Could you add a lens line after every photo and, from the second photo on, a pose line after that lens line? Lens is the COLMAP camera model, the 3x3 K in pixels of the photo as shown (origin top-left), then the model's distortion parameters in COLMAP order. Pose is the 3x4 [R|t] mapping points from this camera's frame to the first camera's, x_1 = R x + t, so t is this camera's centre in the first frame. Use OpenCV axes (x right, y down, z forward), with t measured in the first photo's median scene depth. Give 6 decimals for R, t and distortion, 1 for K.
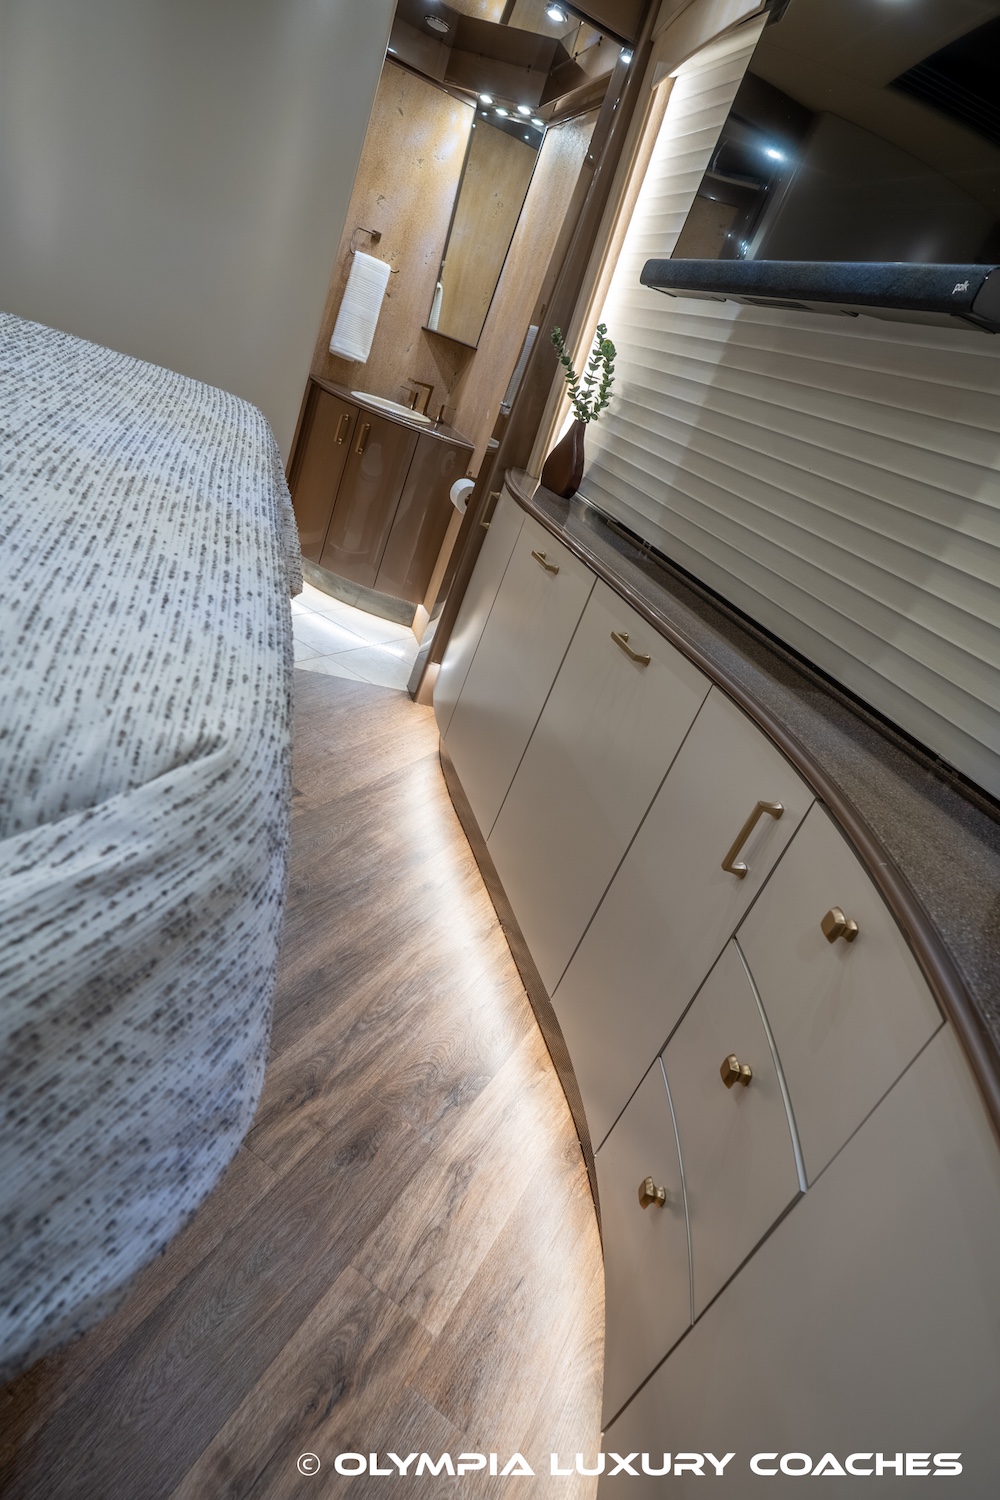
lens RADIAL K [[806.6, 0, 497.6], [0, 806.6, 740.9], [0, 0, 1]] dist [-0.014306, 0.002189]
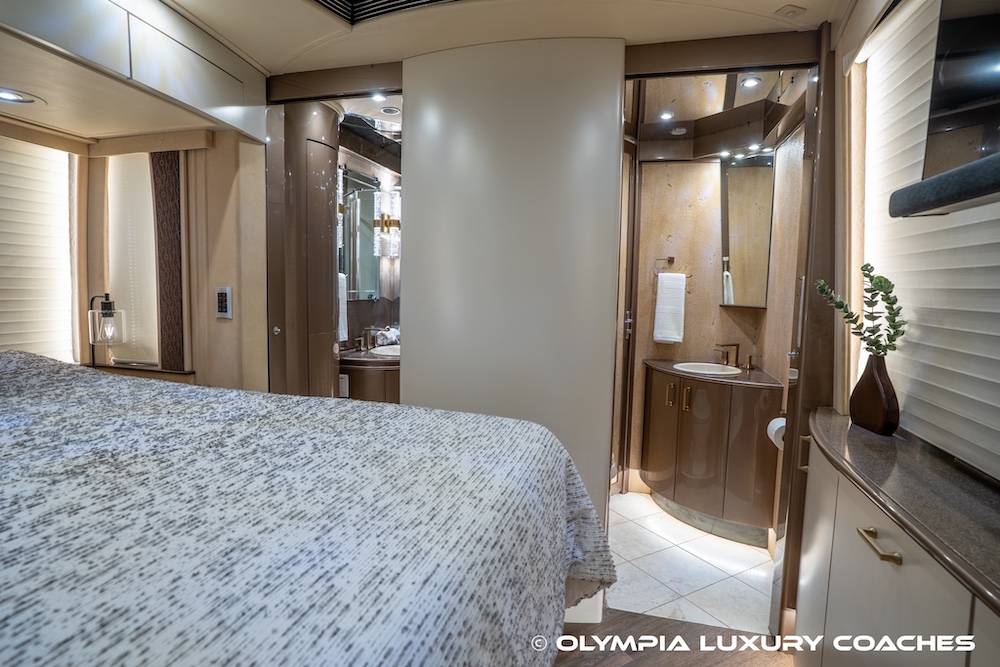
lens RADIAL K [[522.8, 0, 501.2], [0, 522.8, 326.5], [0, 0, 1]] dist [-0.055890, 0.023524]
pose [[0.812792, -0.279237, -0.511268, 0.053599], [0.019234, 0.890018, -0.455519, -0.141300], [0.582236, 0.360409, 0.728771, 0.250838]]
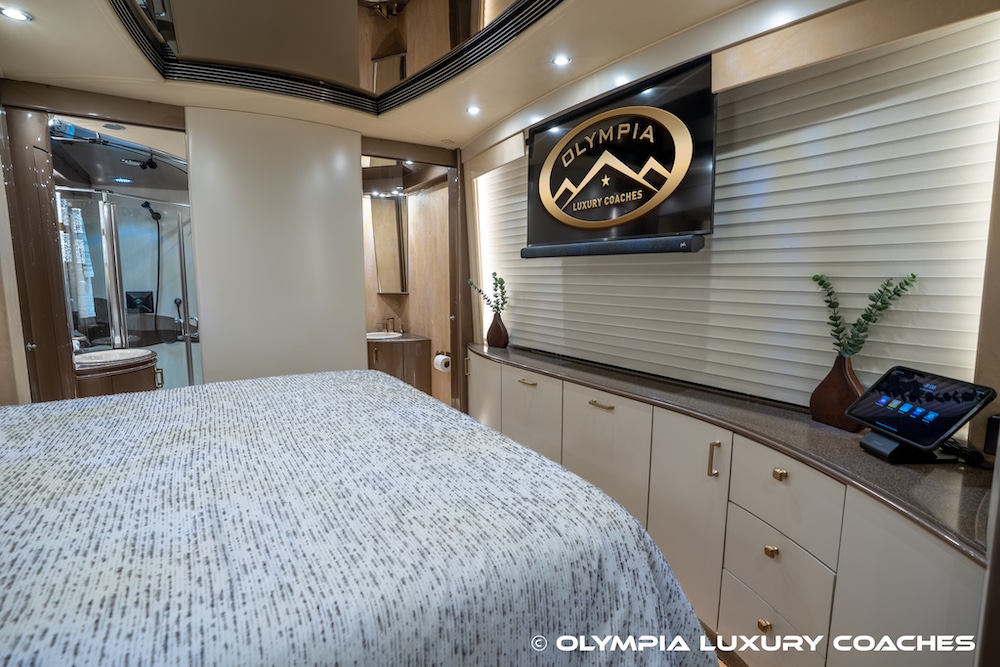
lens RADIAL K [[466.7, 0, 500.6], [0, 466.7, 327.8], [0, 0, 1]] dist [-0.070752, 0.028993]
pose [[0.894536, -0.371935, 0.247932, -0.185610], [0.425768, 0.877874, -0.219223, -0.080685], [-0.136116, 0.301664, 0.943648, -0.132586]]
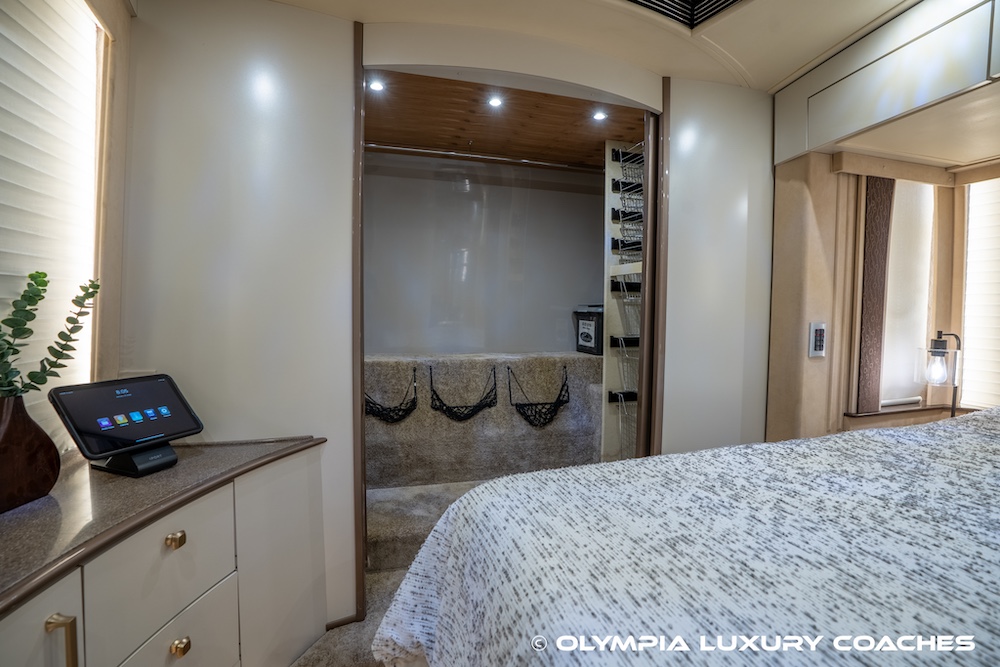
lens RADIAL K [[466.7, 0, 491.7], [0, 466.7, 336.7], [0, 0, 1]] dist [-0.025232, 0.000399]
pose [[-0.937203, -0.348764, -0.003644, -0.036959], [-0.306951, 0.819791, 0.483450, -0.306695], [-0.165623, 0.454210, -0.875364, 0.523146]]
